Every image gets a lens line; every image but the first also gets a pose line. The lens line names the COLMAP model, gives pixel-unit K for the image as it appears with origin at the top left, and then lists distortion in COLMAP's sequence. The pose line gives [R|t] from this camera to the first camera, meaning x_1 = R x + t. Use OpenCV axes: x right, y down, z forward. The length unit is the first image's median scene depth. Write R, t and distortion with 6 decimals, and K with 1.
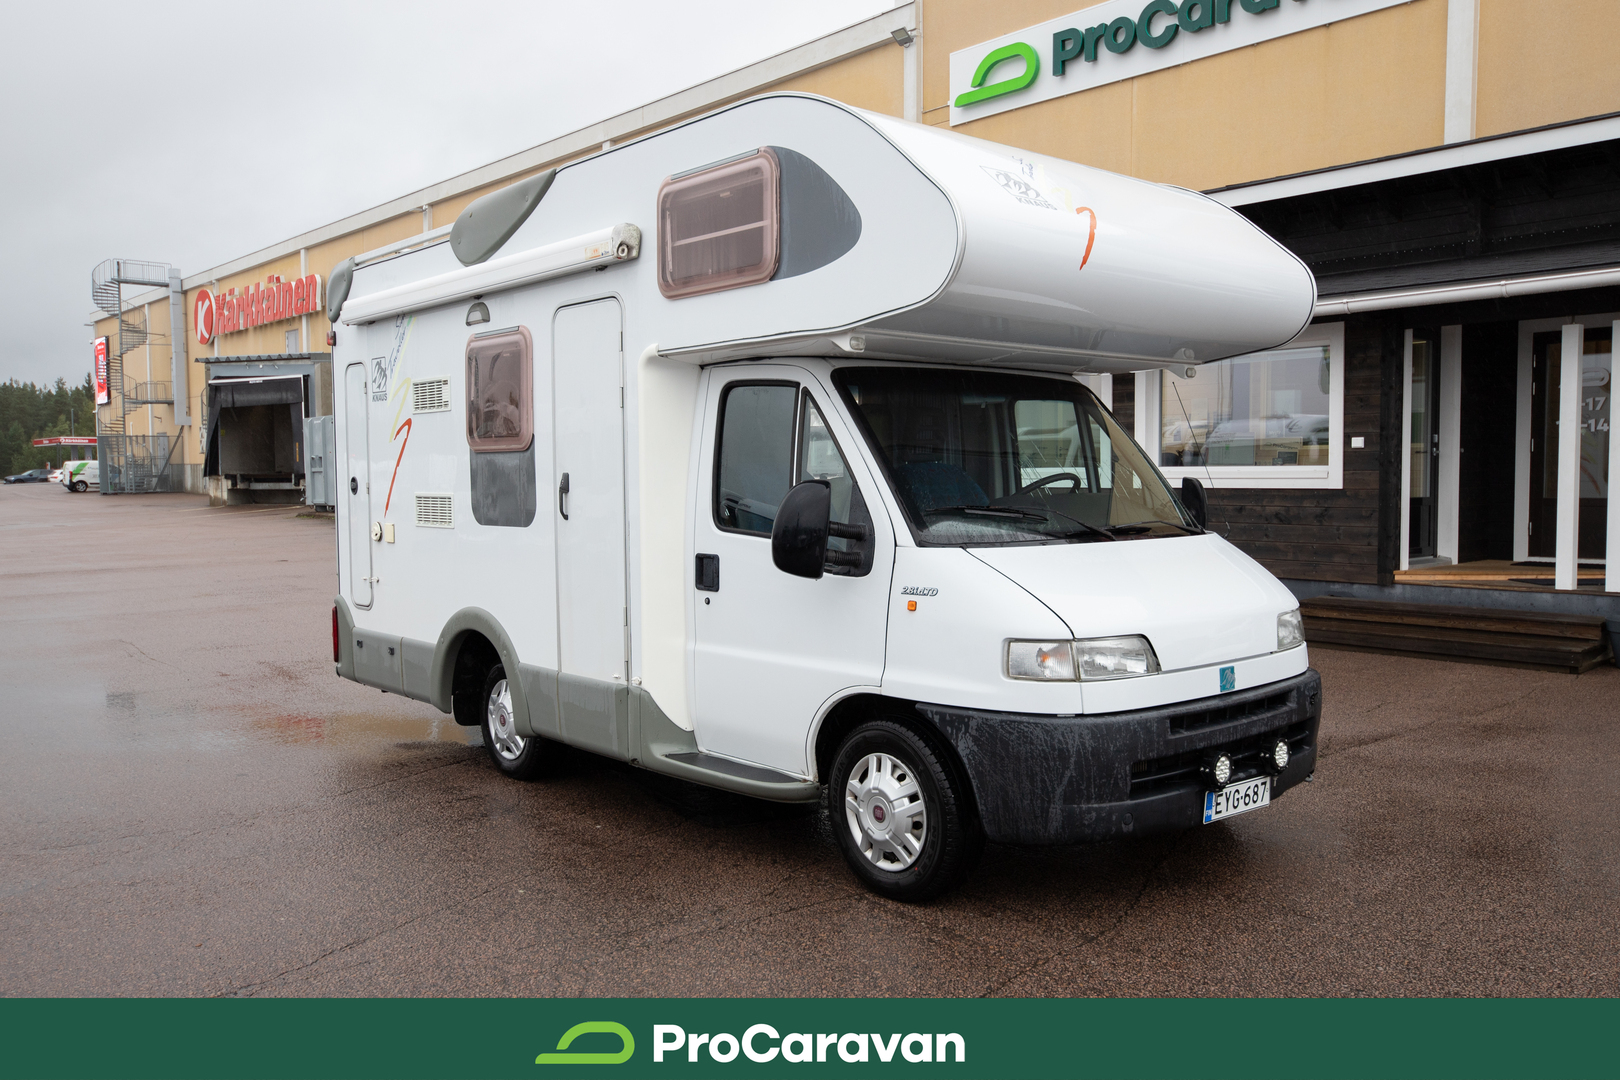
lens RADIAL K [[1337.5, 0, 810.0], [0, 1337.5, 540.0], [0, 0, 1]] dist [0.008950, 0.006936]
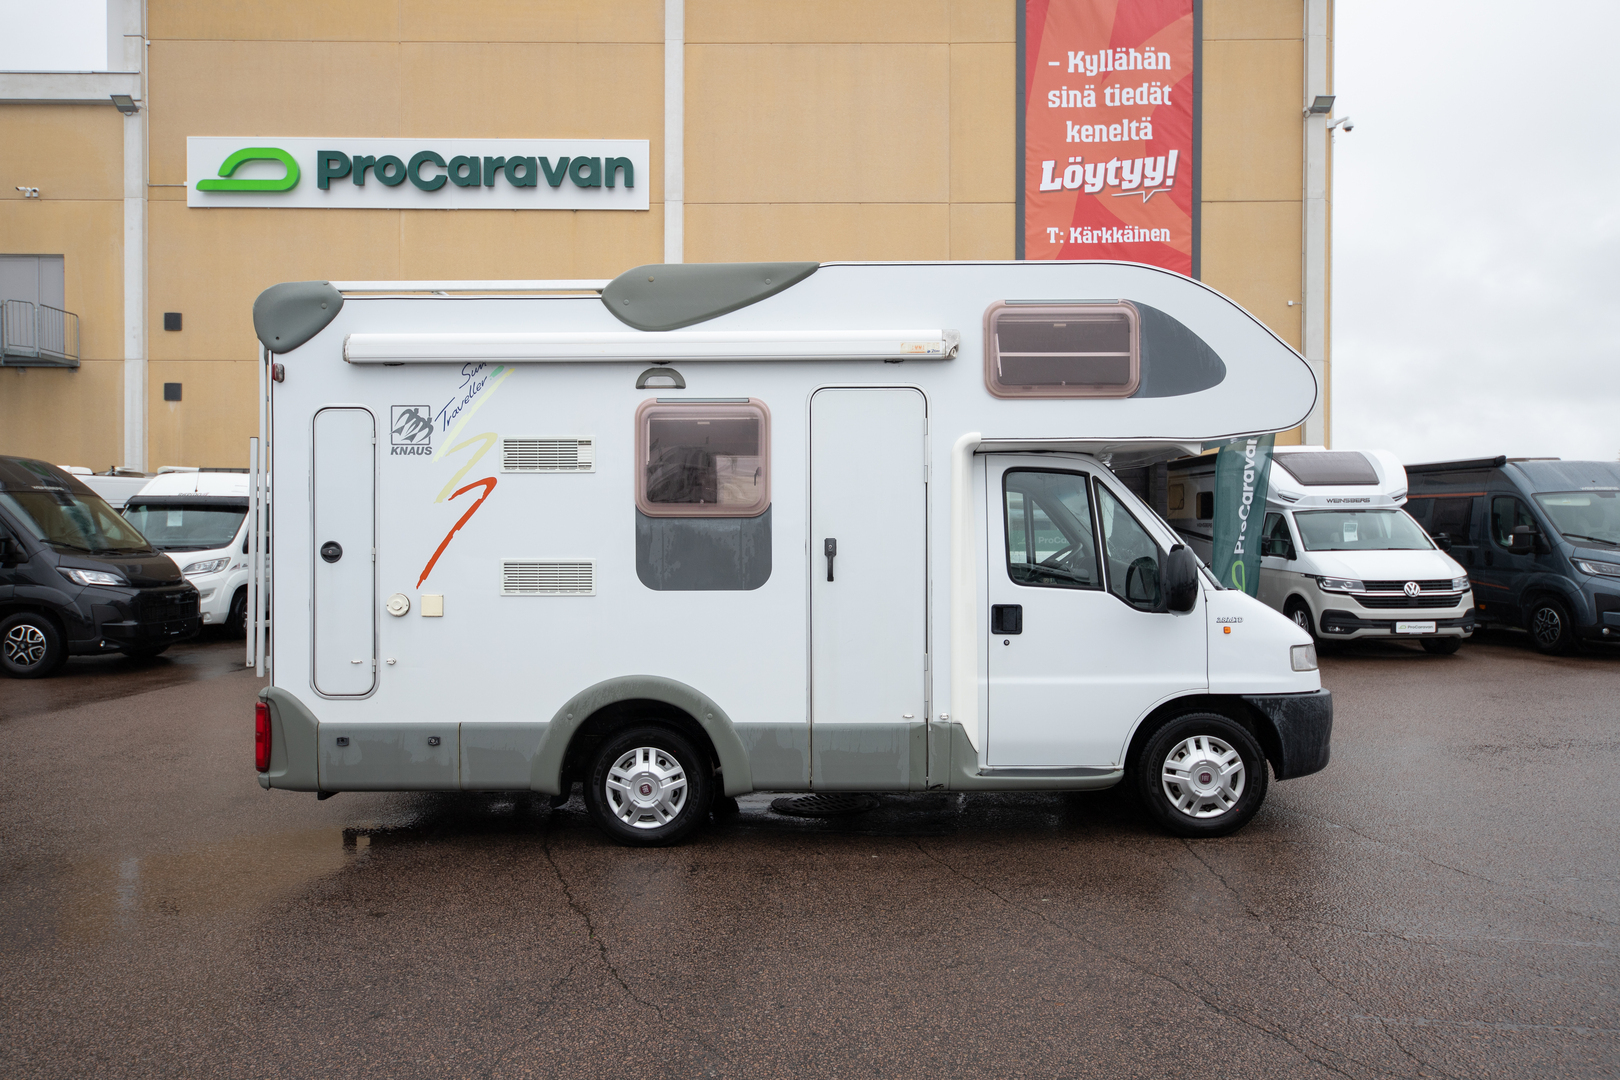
lens RADIAL K [[1094.9, 0, 810.0], [0, 1094.9, 540.0], [0, 0, 1]] dist [0.004528, 0.030939]
pose [[0.648539, 0.010251, 0.761112, -0.822522], [0.035185, 0.998437, -0.043429, -0.009768], [-0.760368, 0.054945, 0.647164, 0.405460]]
